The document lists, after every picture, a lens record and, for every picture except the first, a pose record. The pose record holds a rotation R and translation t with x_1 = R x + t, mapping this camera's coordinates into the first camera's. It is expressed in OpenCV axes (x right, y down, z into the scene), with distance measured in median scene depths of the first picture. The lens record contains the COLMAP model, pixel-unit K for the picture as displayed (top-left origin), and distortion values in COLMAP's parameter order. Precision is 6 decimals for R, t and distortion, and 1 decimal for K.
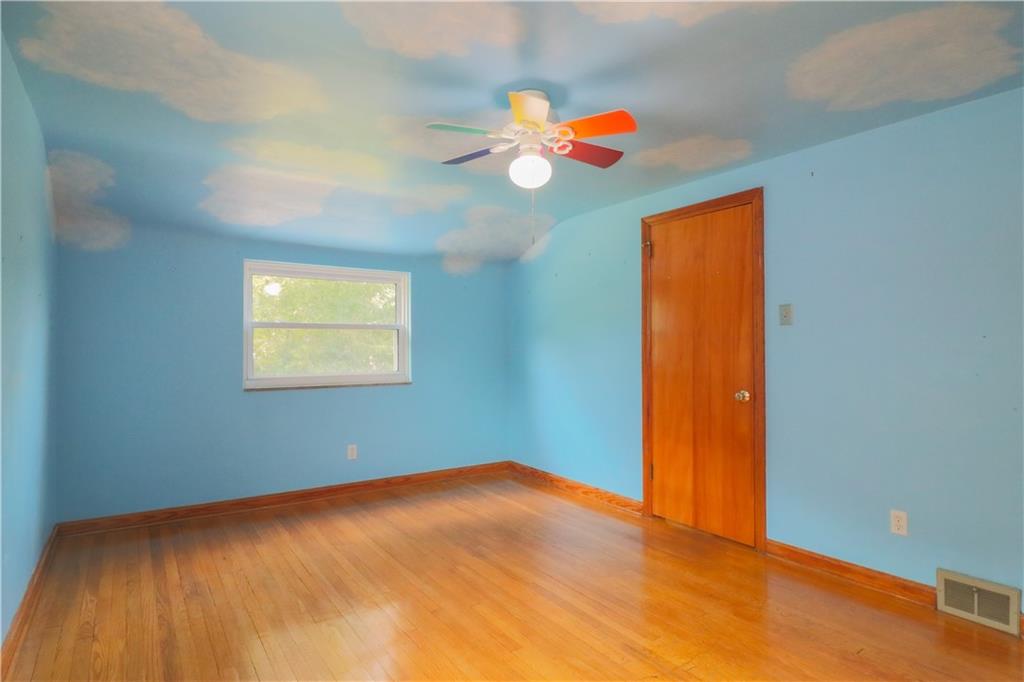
lens RADIAL K [[557.4, 0, 510.3], [0, 557.4, 344.0], [0, 0, 1]] dist [-0.007648, -0.002285]
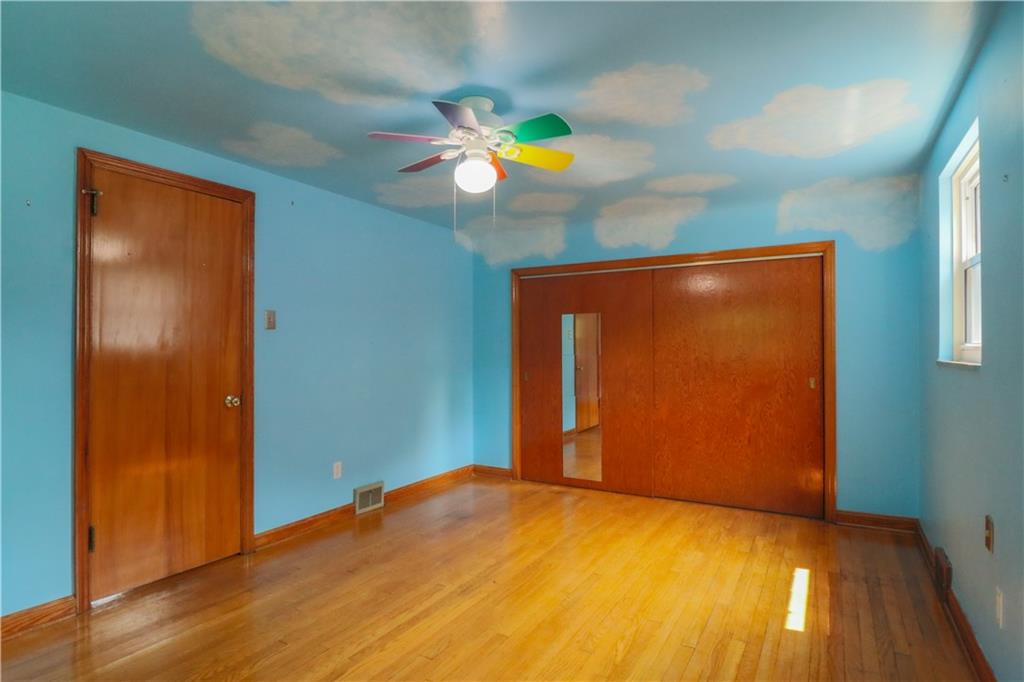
lens RADIAL K [[557.4, 0, 510.5], [0, 557.4, 343.0], [0, 0, 1]] dist [-0.007648, -0.002285]
pose [[-0.440162, 0.003283, 0.897912, -0.710625], [-0.015272, 0.999821, -0.011143, -0.003068], [-0.897788, -0.018618, -0.440034, 1.081918]]
